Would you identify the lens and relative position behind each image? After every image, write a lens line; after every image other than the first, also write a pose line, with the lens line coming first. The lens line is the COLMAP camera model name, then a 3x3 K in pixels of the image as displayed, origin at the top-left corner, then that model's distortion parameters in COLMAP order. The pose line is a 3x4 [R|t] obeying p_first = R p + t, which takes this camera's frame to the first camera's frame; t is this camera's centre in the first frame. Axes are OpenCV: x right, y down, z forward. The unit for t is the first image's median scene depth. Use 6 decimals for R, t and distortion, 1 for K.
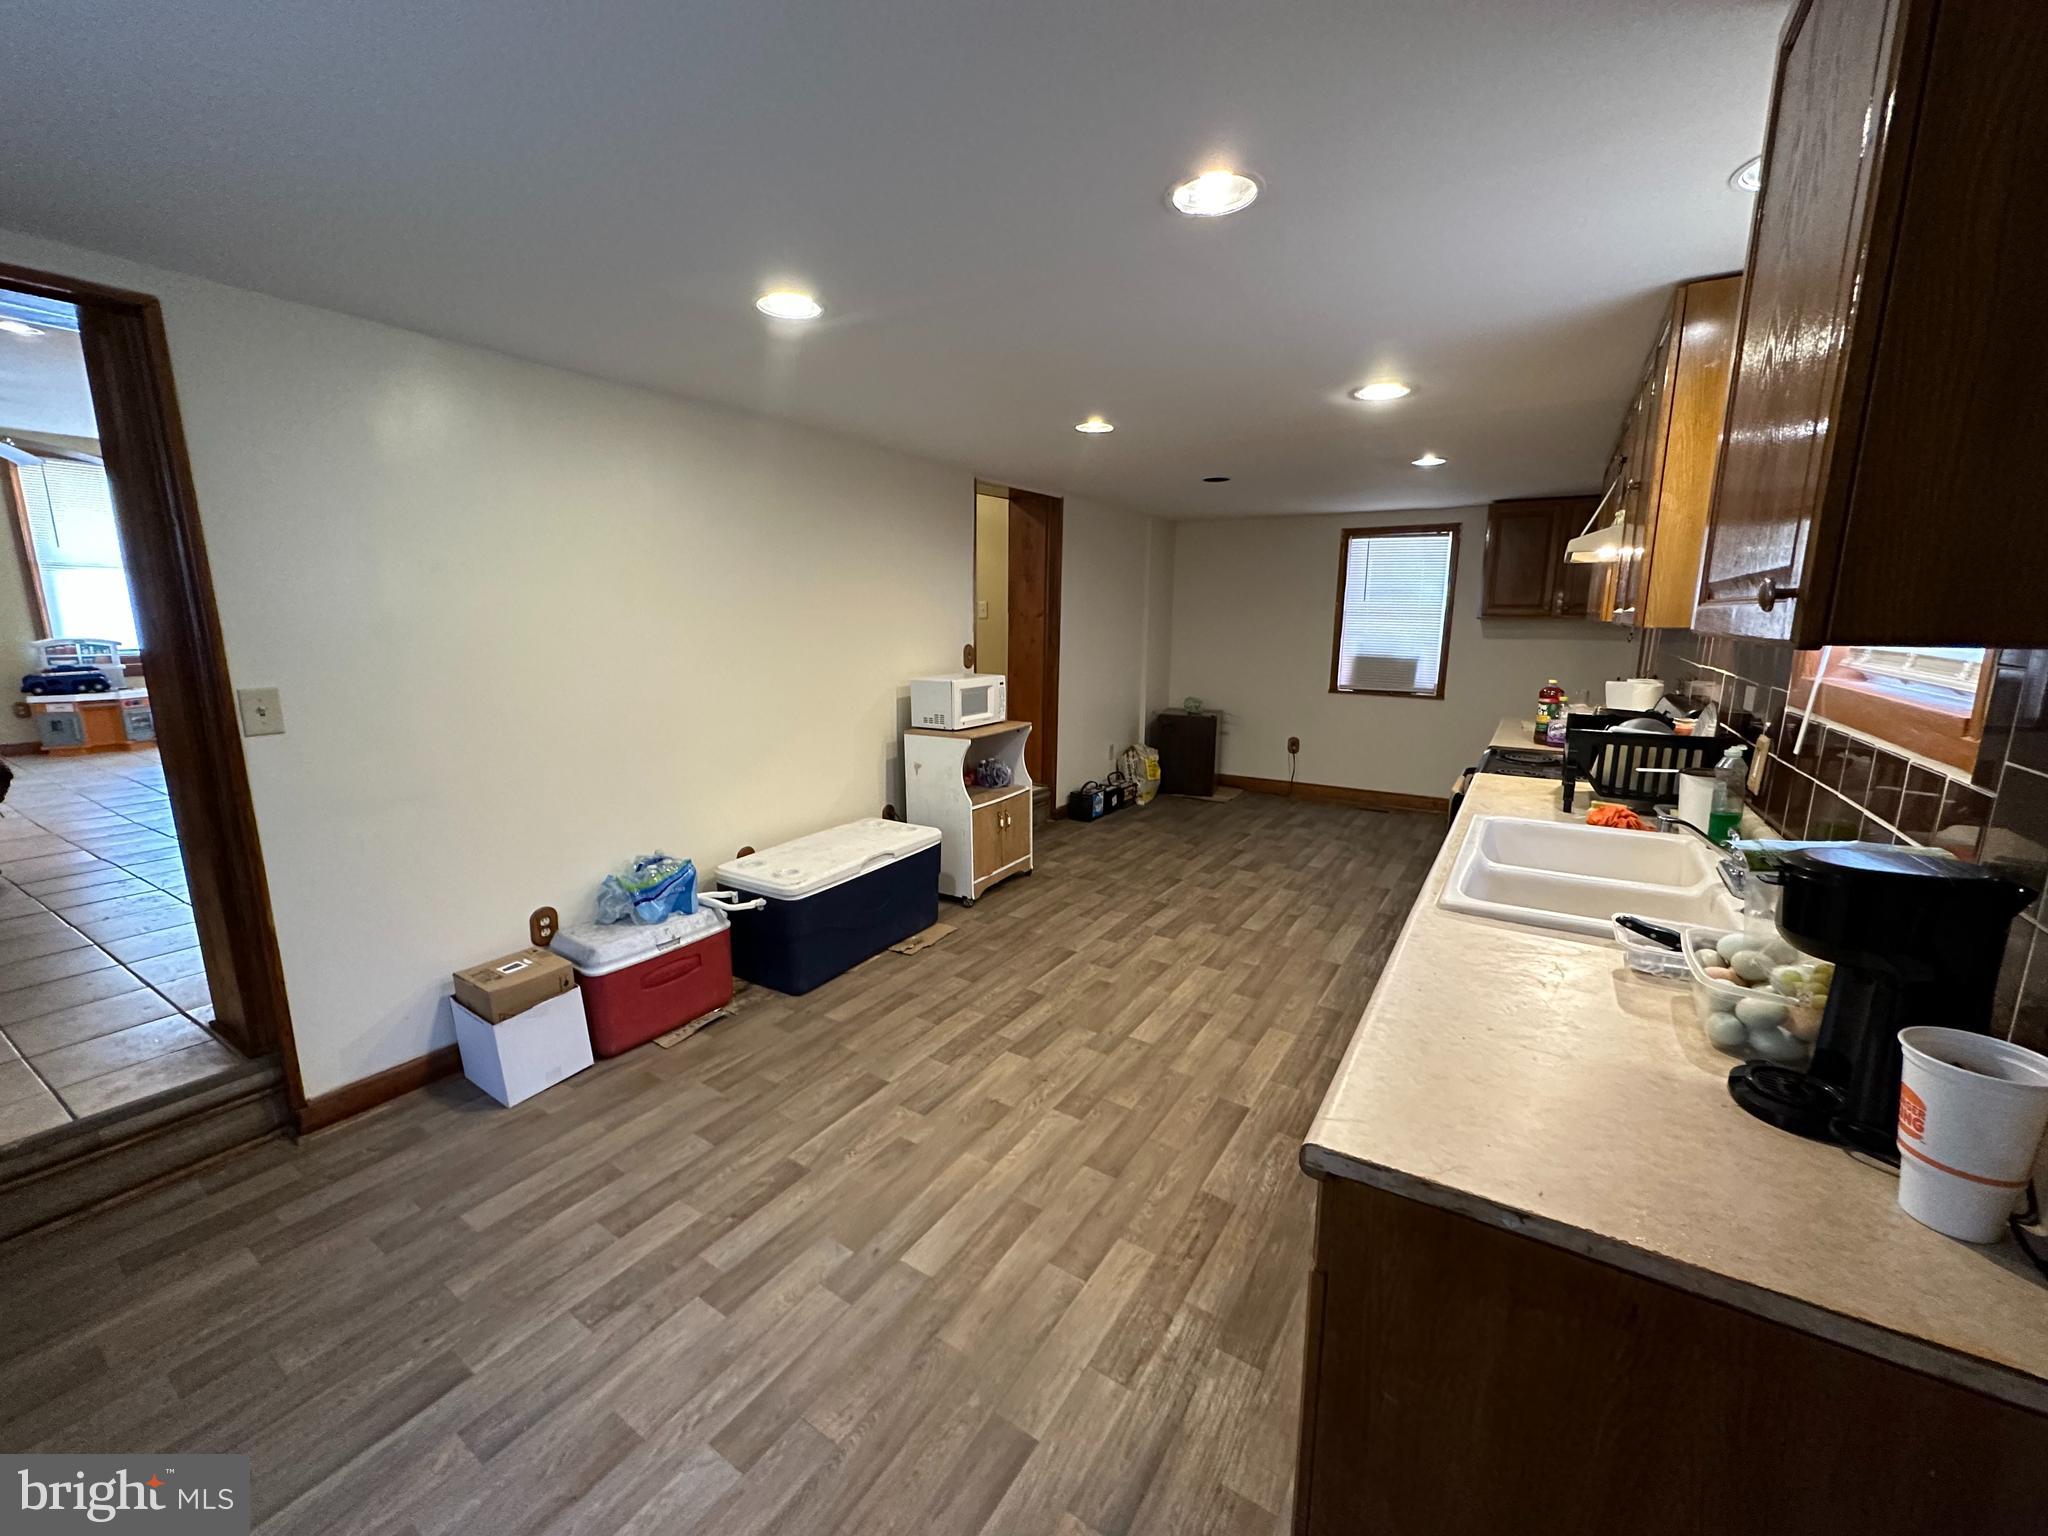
lens RADIAL K [[812.8, 0, 1024.9], [0, 812.8, 766.2], [0, 0, 1]] dist [-0.004270, 0.001324]
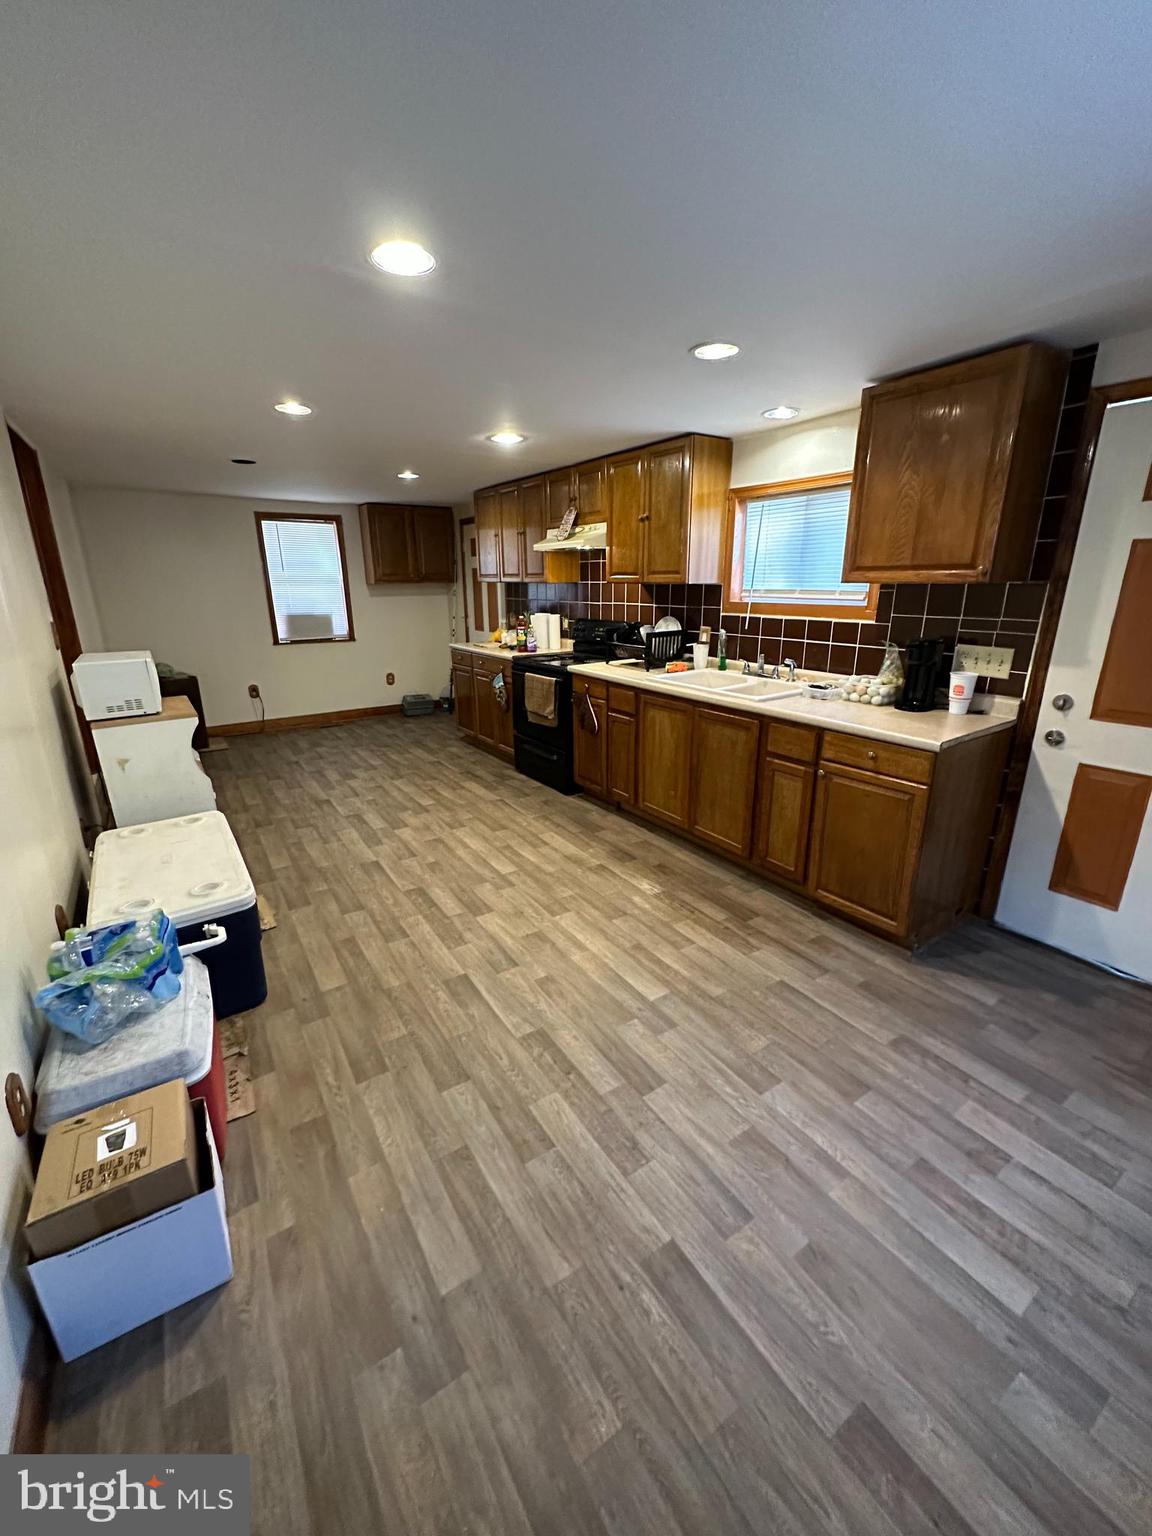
lens RADIAL K [[609.6, 0, 576.4], [0, 609.6, 766.7], [0, 0, 1]] dist [-0.004270, 0.001324]
pose [[0.403692, -0.274575, 0.872721, -0.692358], [0.177606, 0.959275, 0.219652, -0.070987], [-0.897490, 0.066328, 0.436018, 0.360270]]
